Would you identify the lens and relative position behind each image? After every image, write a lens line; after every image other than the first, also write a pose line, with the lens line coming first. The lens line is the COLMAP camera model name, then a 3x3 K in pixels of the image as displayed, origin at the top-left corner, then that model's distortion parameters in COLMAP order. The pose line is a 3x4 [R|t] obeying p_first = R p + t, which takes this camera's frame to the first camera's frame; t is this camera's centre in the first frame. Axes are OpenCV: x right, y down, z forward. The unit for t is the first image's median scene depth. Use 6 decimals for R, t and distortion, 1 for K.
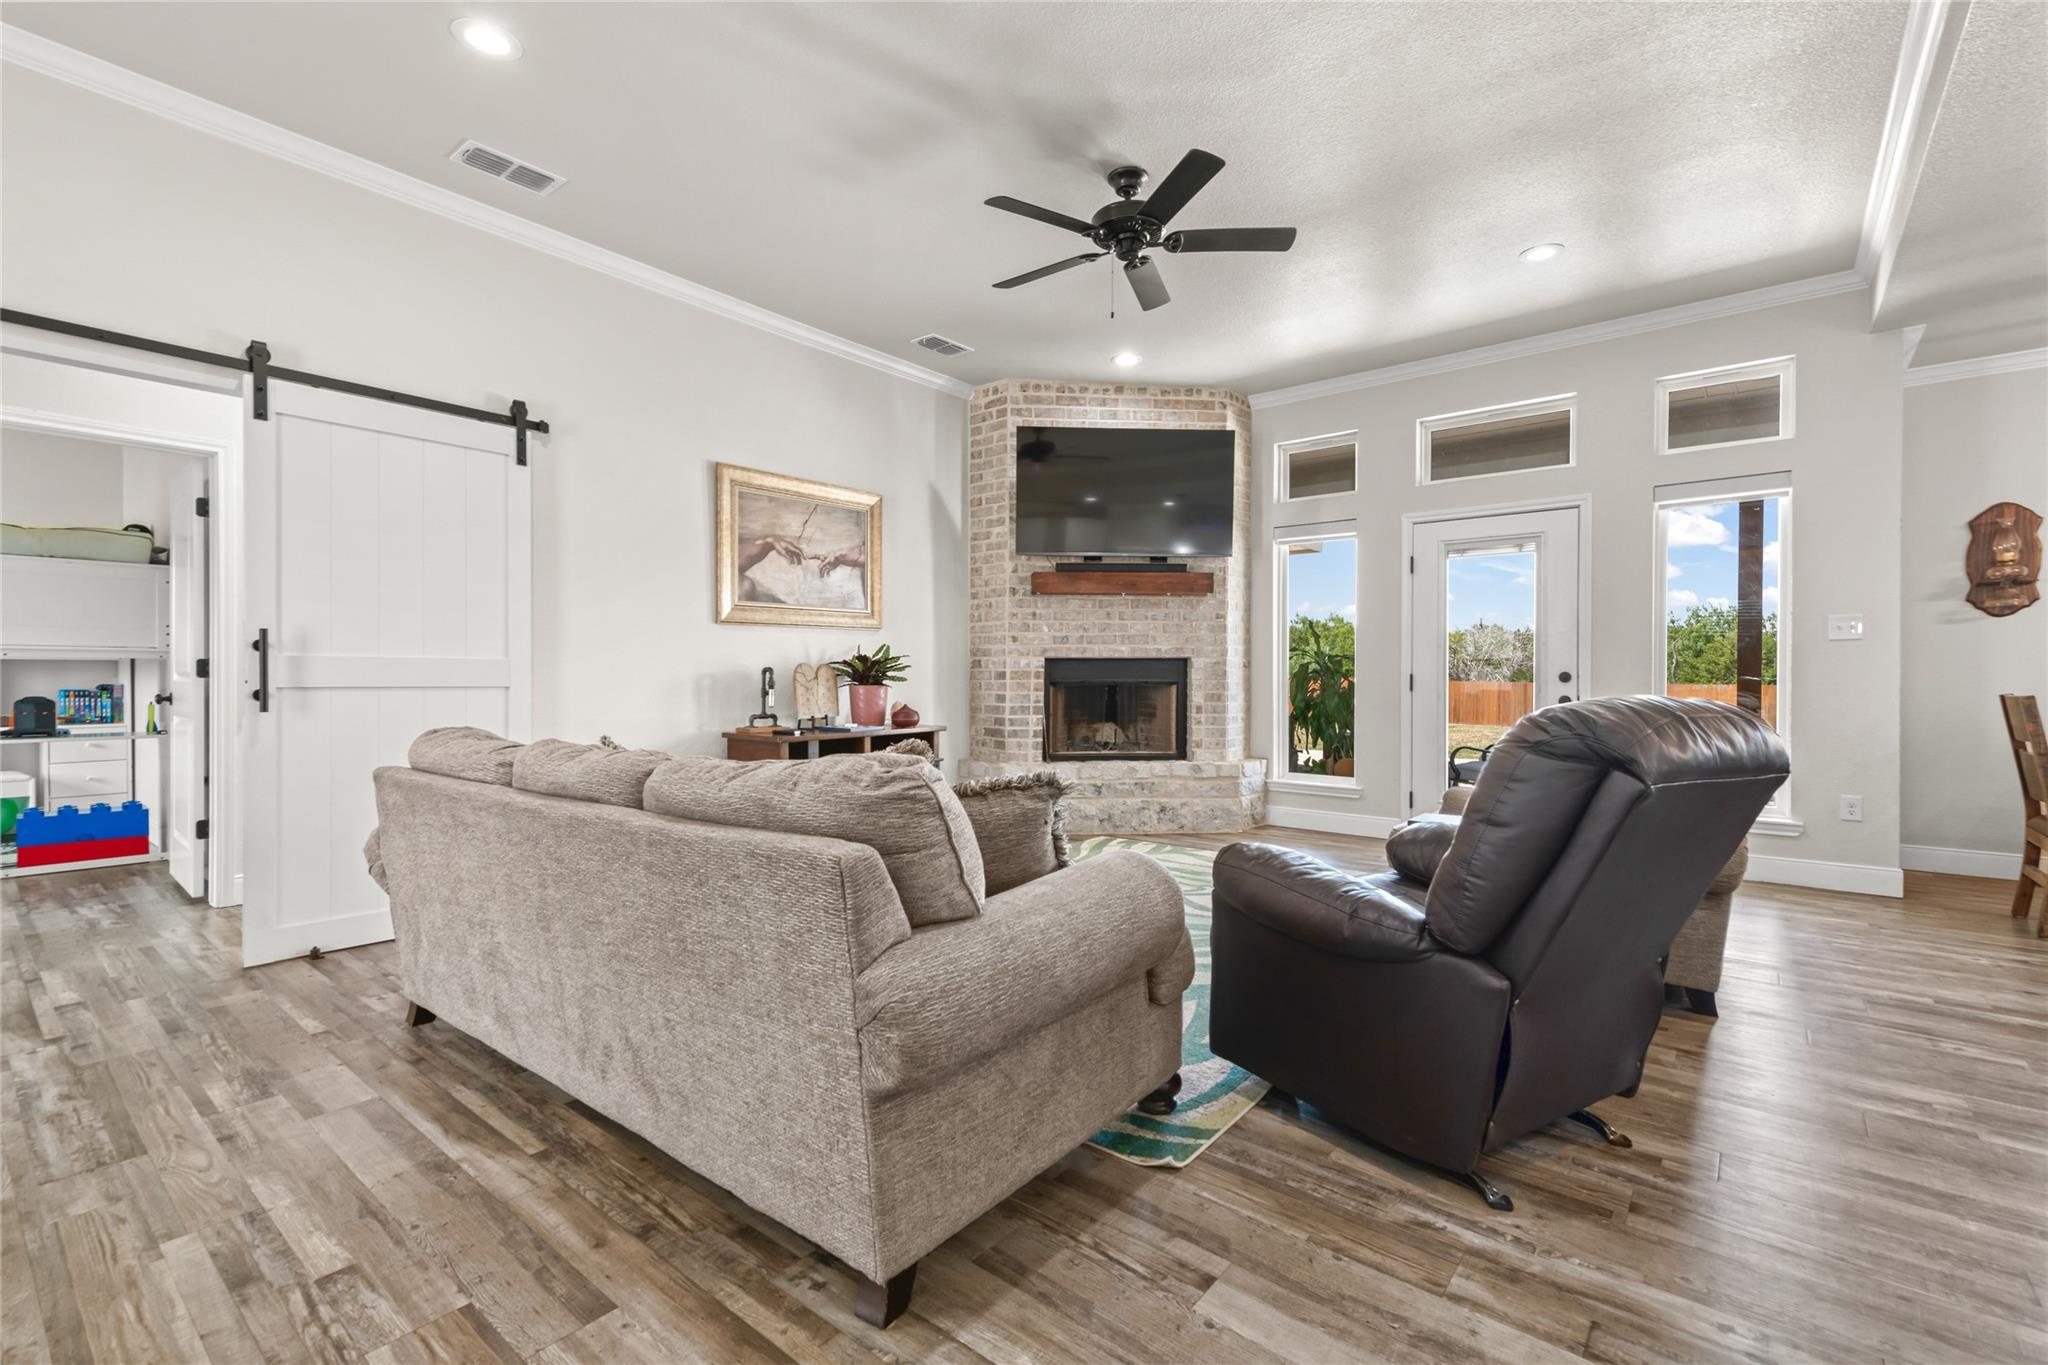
lens RADIAL K [[912.0, 0, 1025.1], [0, 912.0, 674.2], [0, 0, 1]] dist [-0.000106, 0.000061]
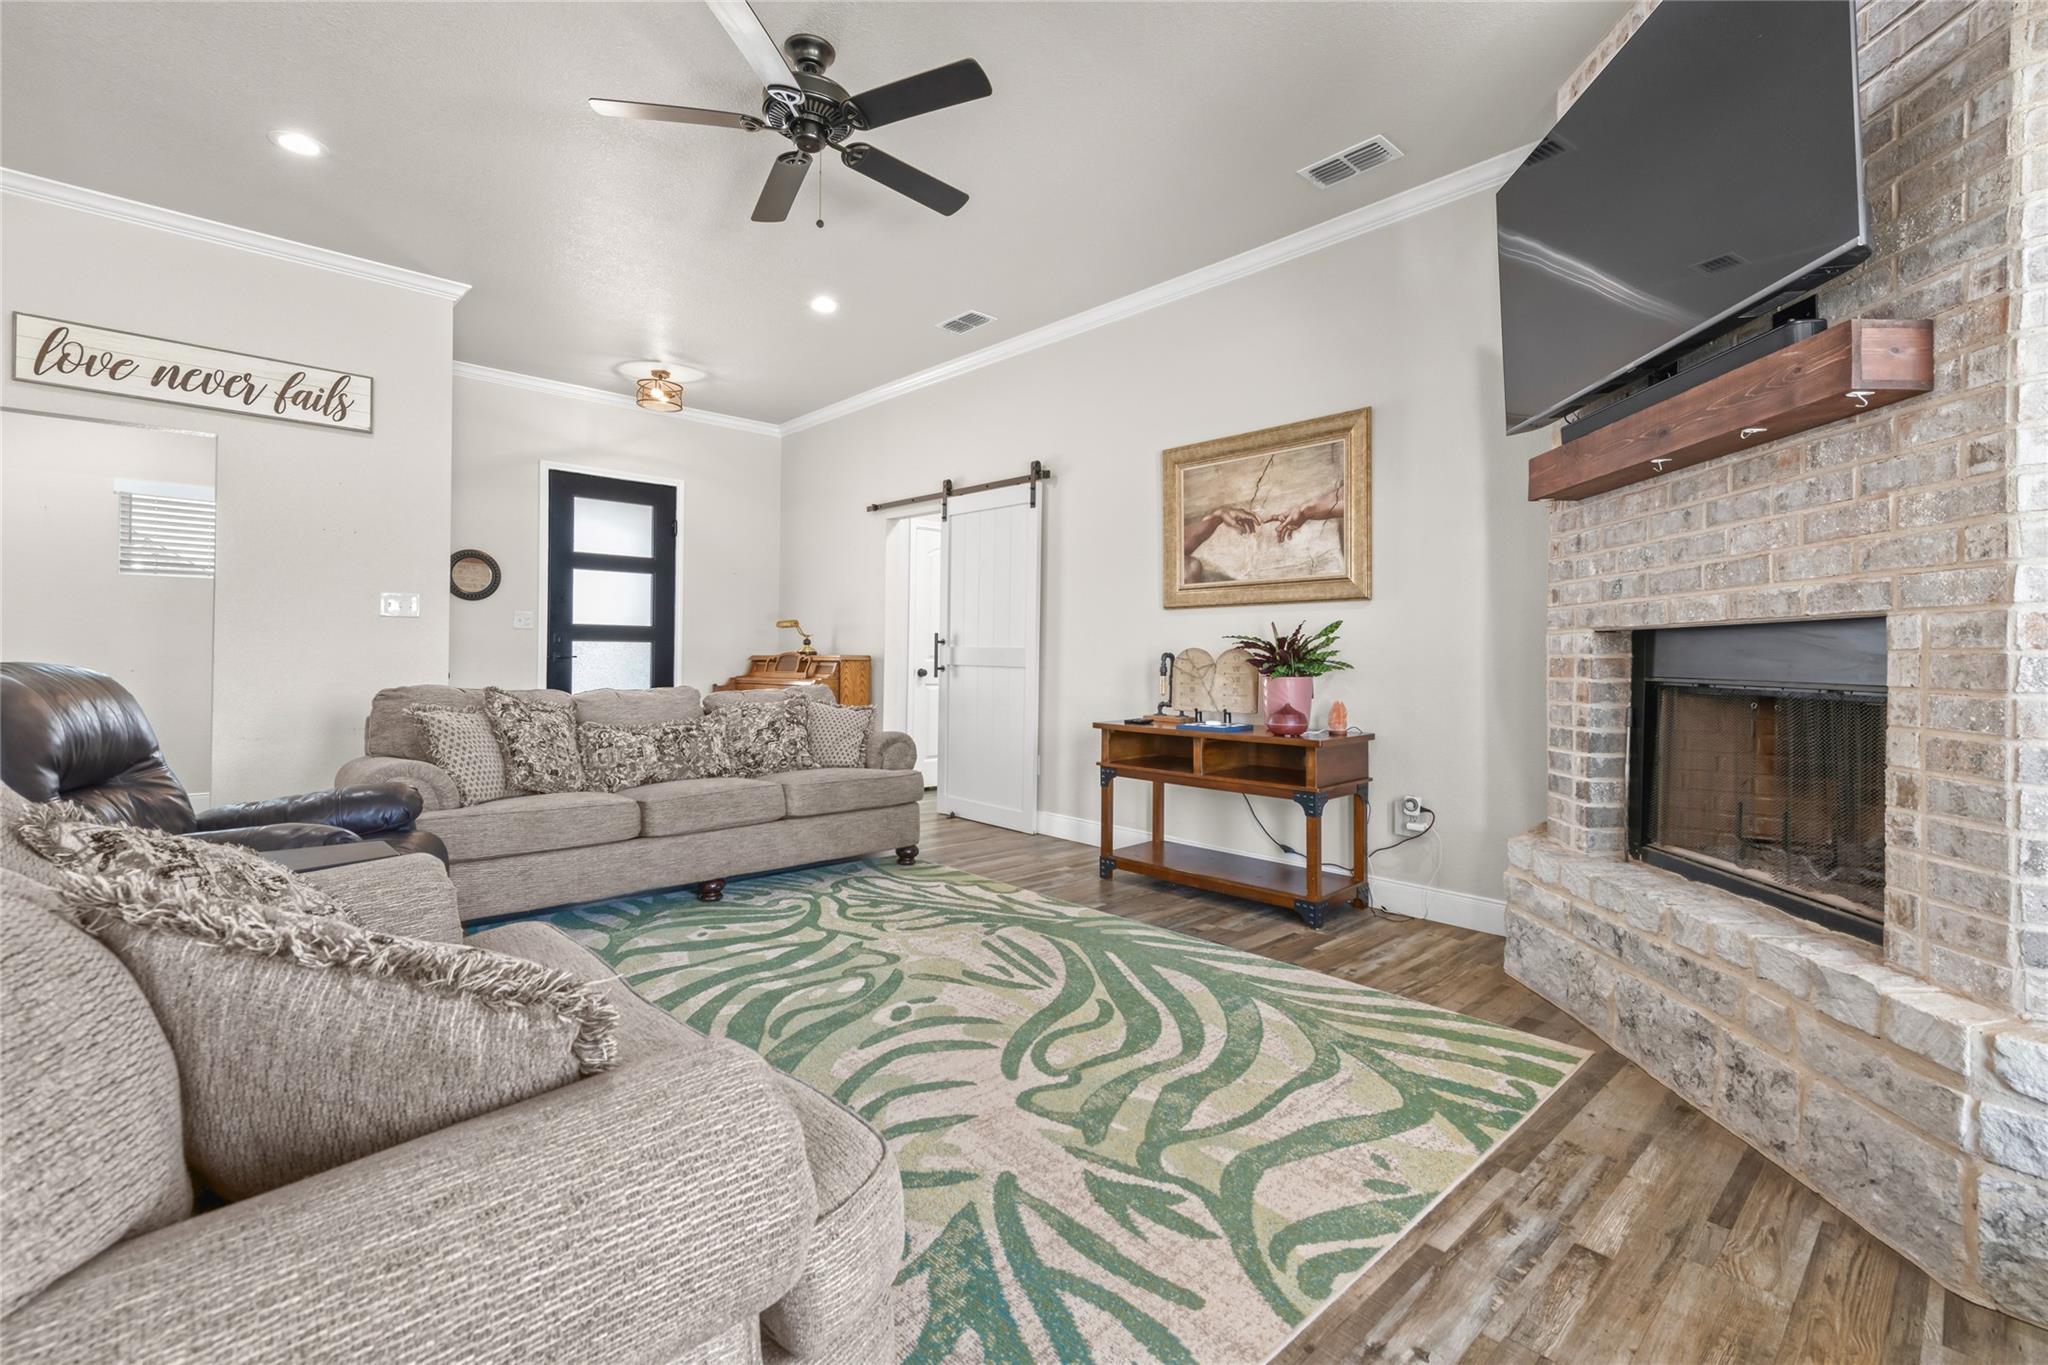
lens RADIAL K [[899.4, 0, 1021.1], [0, 899.4, 647.7], [0, 0, 1]] dist [0.003831, 0.000211]
pose [[-0.147393, -0.012168, -0.989003, 0.598762], [-0.011202, 0.999881, -0.010633, -0.001377], [0.989015, 0.009512, -0.147511, 0.890116]]
